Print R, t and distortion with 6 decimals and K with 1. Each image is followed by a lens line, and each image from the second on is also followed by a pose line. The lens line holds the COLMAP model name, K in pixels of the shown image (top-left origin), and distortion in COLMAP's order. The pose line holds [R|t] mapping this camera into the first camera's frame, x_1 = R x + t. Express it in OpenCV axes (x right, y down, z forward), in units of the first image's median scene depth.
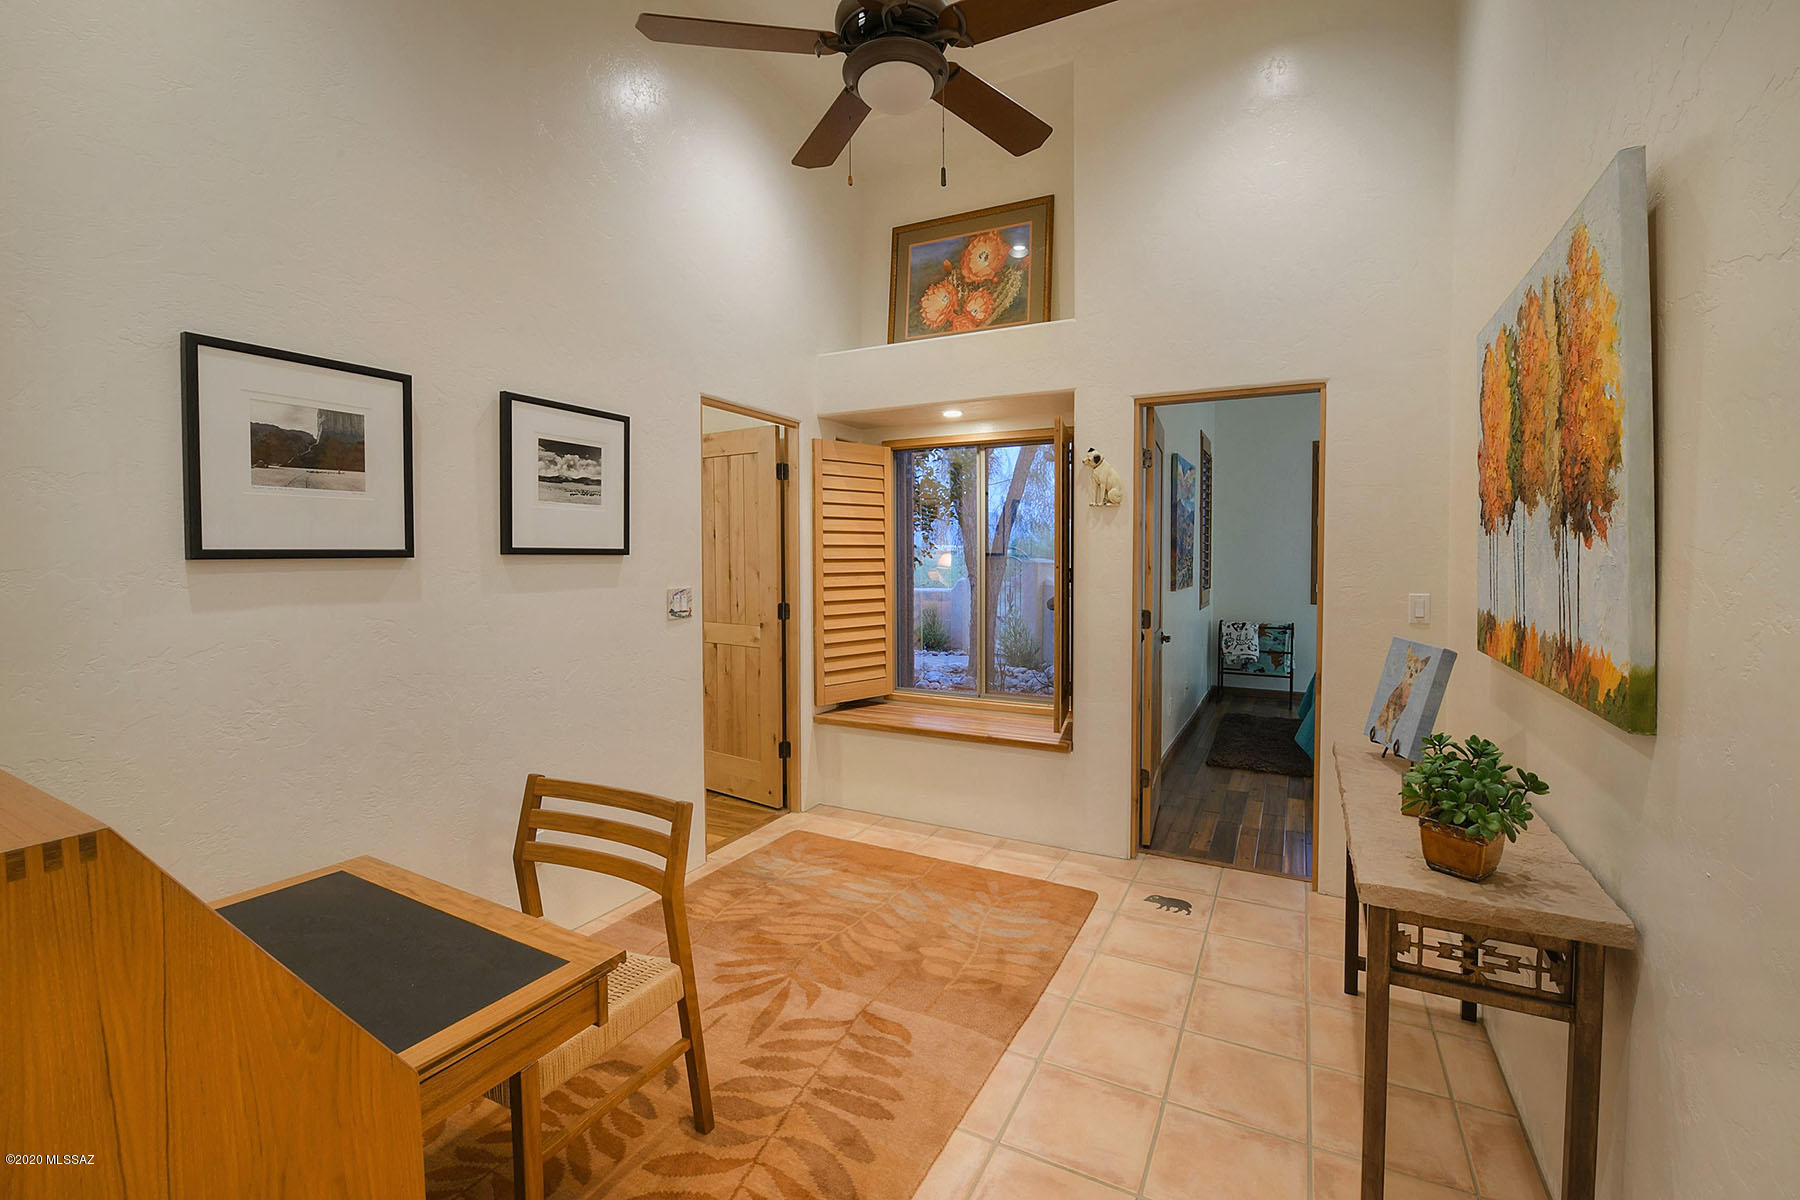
lens RADIAL K [[760.0, 0, 903.4], [0, 760.0, 589.1], [0, 0, 1]] dist [-0.012087, -0.002392]
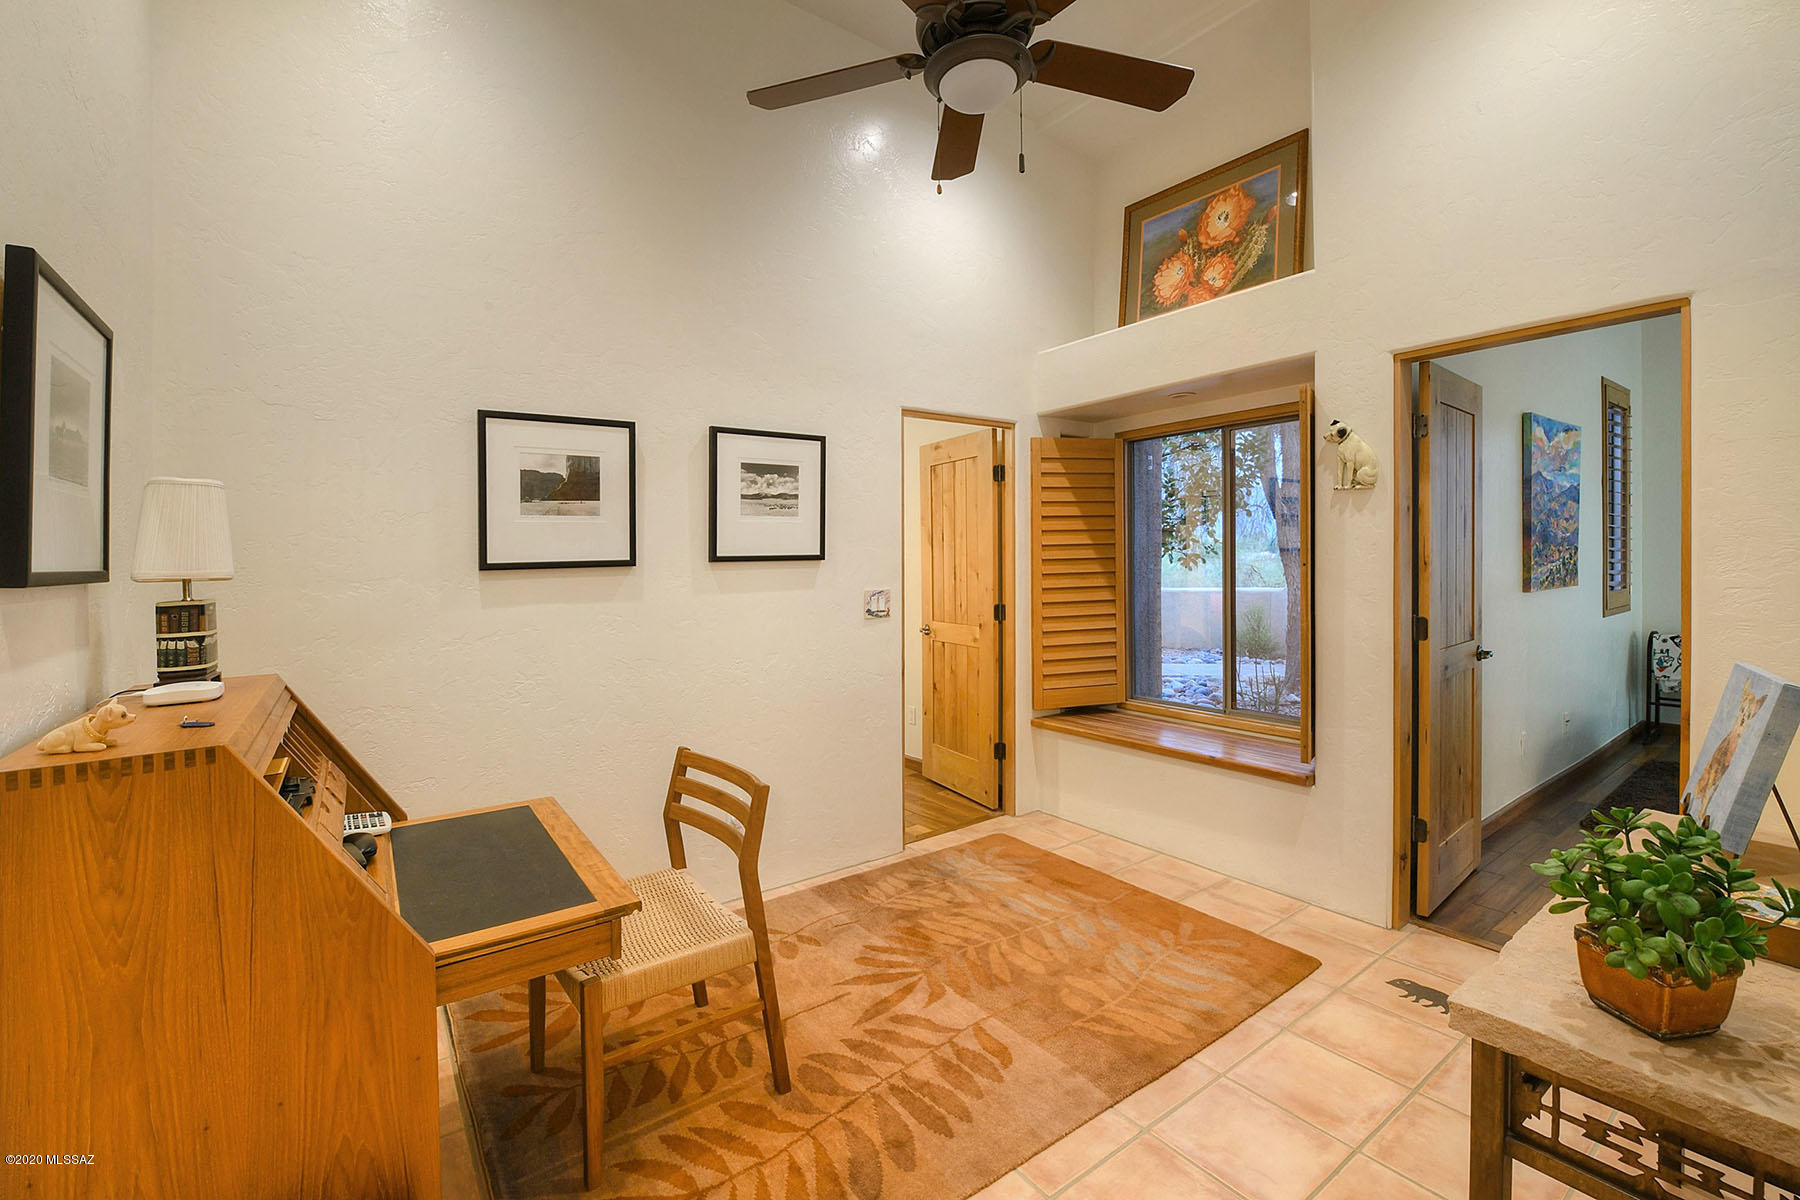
lens RADIAL K [[760.0, 0, 881.2], [0, 760.0, 571.5], [0, 0, 1]] dist [-0.012087, -0.002392]
pose [[0.889518, -0.011046, -0.456766, 0.263505], [0.000934, 0.999750, -0.022358, -0.003848], [0.456899, 0.019461, 0.889306, 0.059483]]
